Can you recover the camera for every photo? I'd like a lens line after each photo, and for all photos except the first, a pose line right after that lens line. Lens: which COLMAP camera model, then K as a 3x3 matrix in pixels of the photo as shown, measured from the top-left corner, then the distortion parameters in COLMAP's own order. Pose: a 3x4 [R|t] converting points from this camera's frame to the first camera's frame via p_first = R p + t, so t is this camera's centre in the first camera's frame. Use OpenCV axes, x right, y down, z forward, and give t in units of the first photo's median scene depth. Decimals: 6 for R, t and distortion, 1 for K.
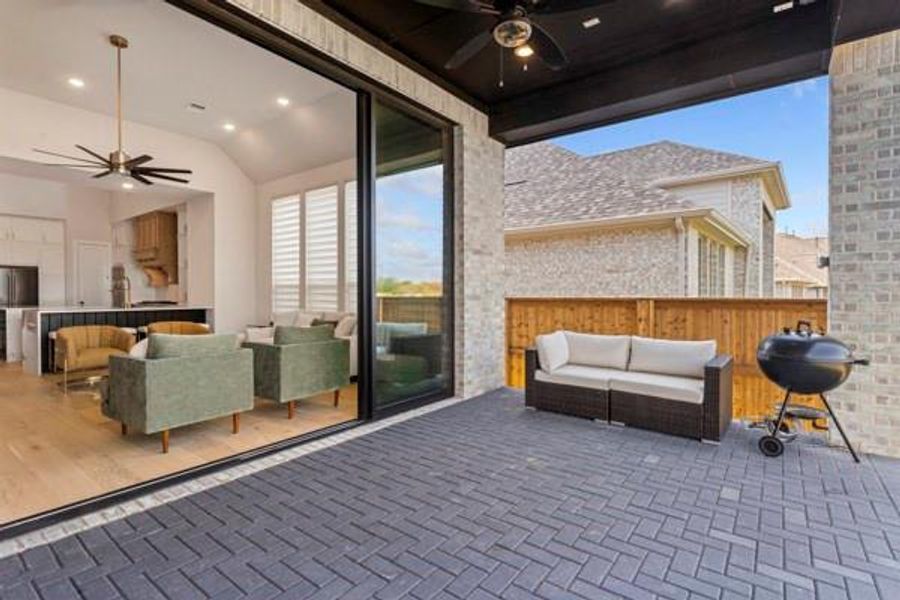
lens RADIAL K [[406.6, 0, 451.7], [0, 406.6, 295.5], [0, 0, 1]] dist [0.000910, 0.000408]
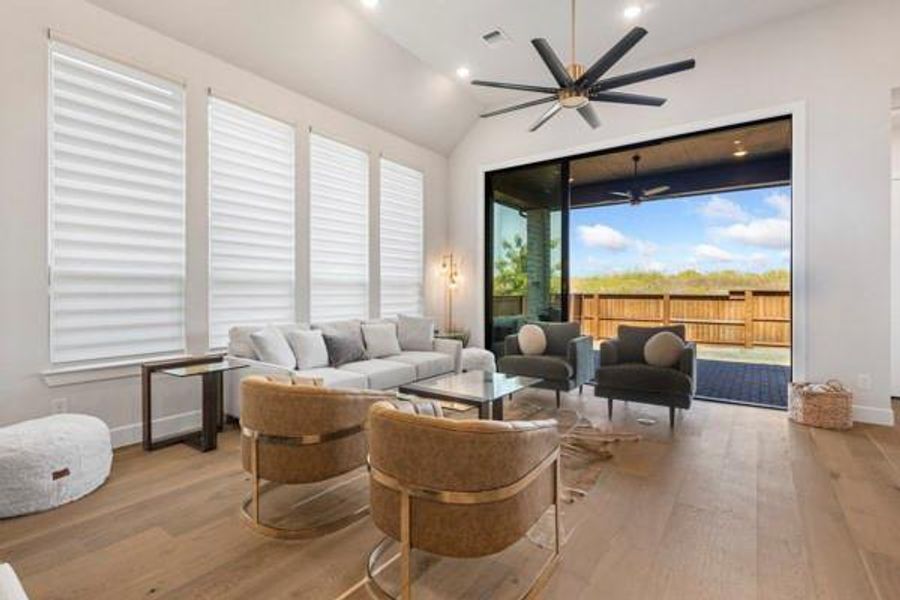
lens RADIAL K [[406.6, 0, 451.7], [0, 406.6, 295.5], [0, 0, 1]] dist [0.000910, 0.000408]
pose [[0.018529, -0.008131, 0.999795, -0.595828], [0.000515, 0.999967, 0.008123, -0.006398], [-0.999828, 0.000364, 0.018533, 0.471053]]
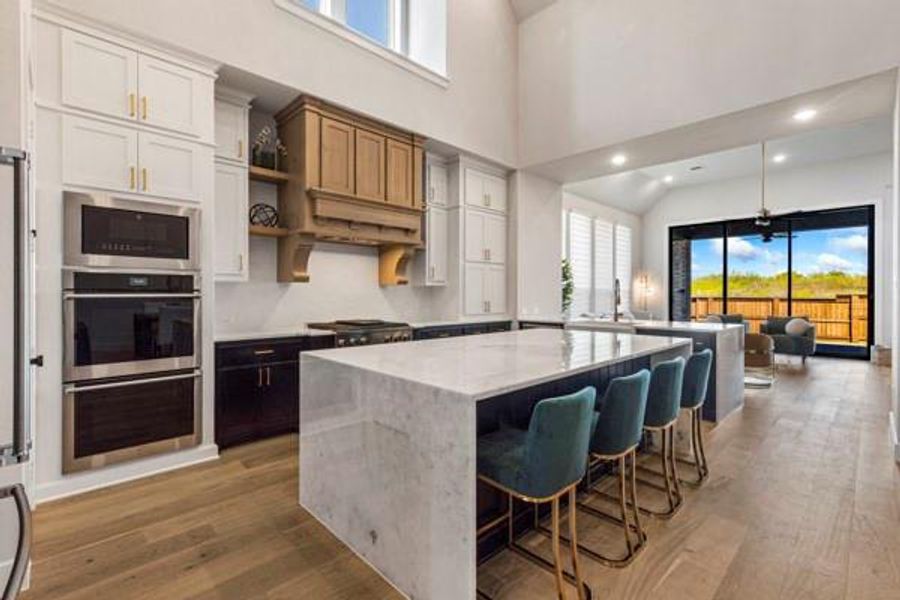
lens RADIAL K [[399.6, 0, 446.3], [0, 399.6, 296.2], [0, 0, 1]] dist [0.002553, 0.000059]
pose [[0.191127, -0.003508, 0.981559, -1.107206], [0.001973, 0.999993, 0.003190, -0.013499], [-0.981563, 0.001327, 0.191132, 0.804280]]
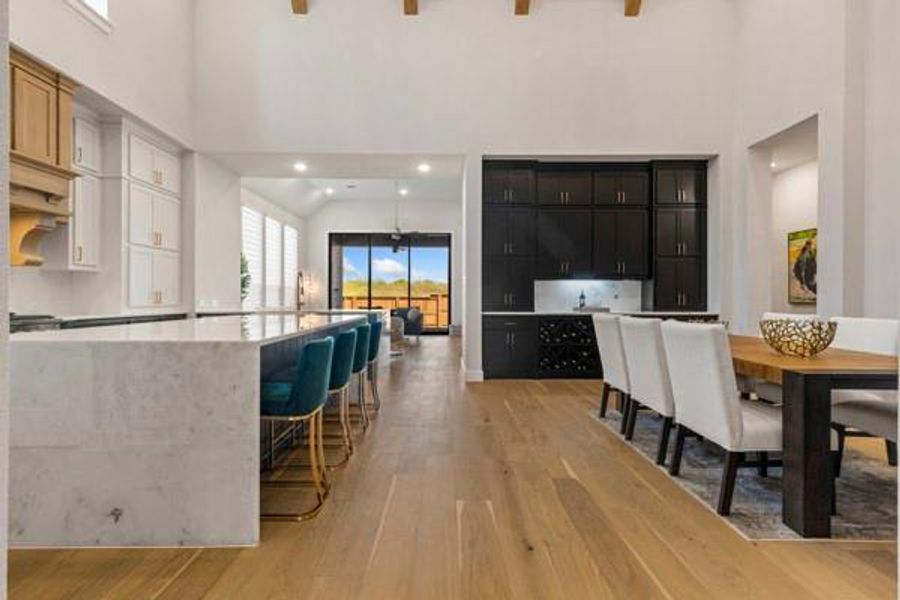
lens RADIAL K [[406.6, 0, 451.7], [0, 406.6, 295.5], [0, 0, 1]] dist [0.000910, 0.000408]
pose [[-0.595868, 0.003590, 0.803075, -1.166378], [0.001467, 0.999993, -0.003381, 0.002470], [-0.803081, -0.000836, -0.595869, 0.861951]]
